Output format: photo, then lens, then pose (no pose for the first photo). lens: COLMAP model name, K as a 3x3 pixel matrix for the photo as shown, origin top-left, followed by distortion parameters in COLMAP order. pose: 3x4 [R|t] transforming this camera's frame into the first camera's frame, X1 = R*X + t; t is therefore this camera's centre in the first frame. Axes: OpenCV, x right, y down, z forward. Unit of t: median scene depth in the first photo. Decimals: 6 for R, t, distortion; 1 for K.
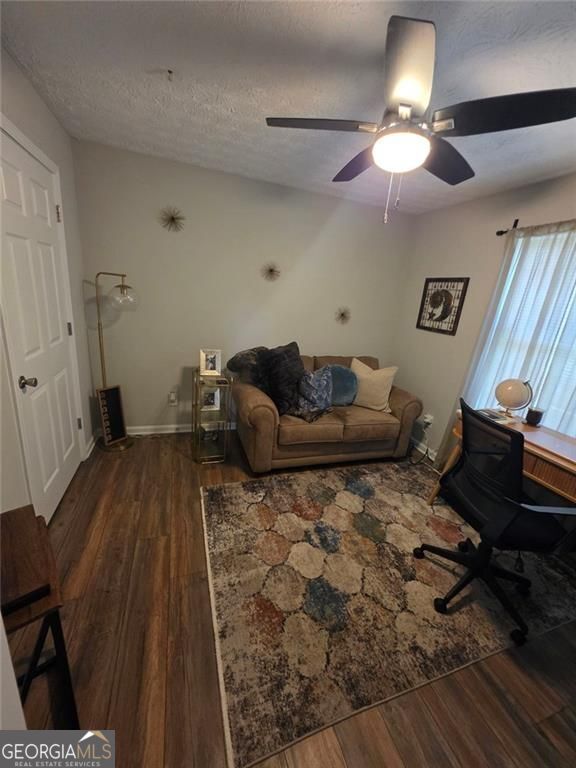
lens RADIAL K [[307.1, 0, 291.4], [0, 307.1, 385.5], [0, 0, 1]] dist [0.000323, -0.000543]
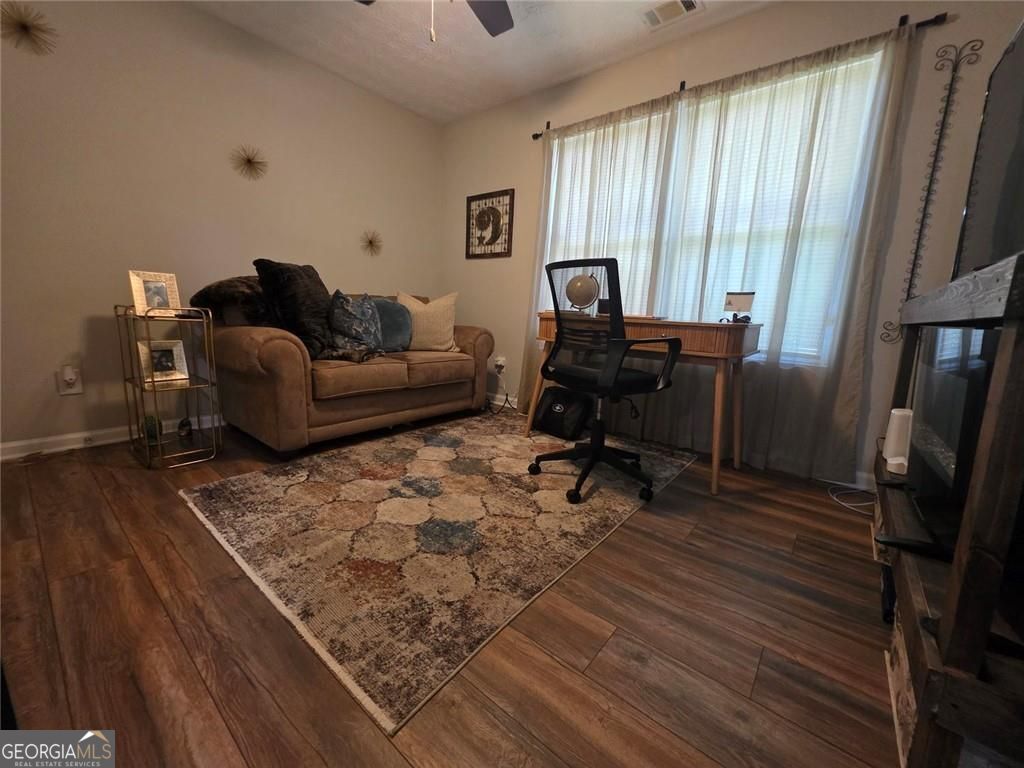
lens RADIAL K [[409.5, 0, 512.4], [0, 409.5, 384.5], [0, 0, 1]] dist [0.000323, -0.000543]
pose [[0.851865, -0.149184, 0.502066, -0.129678], [0.185616, 0.982352, -0.023042, 0.281574], [-0.489768, 0.112820, 0.864523, 0.042503]]
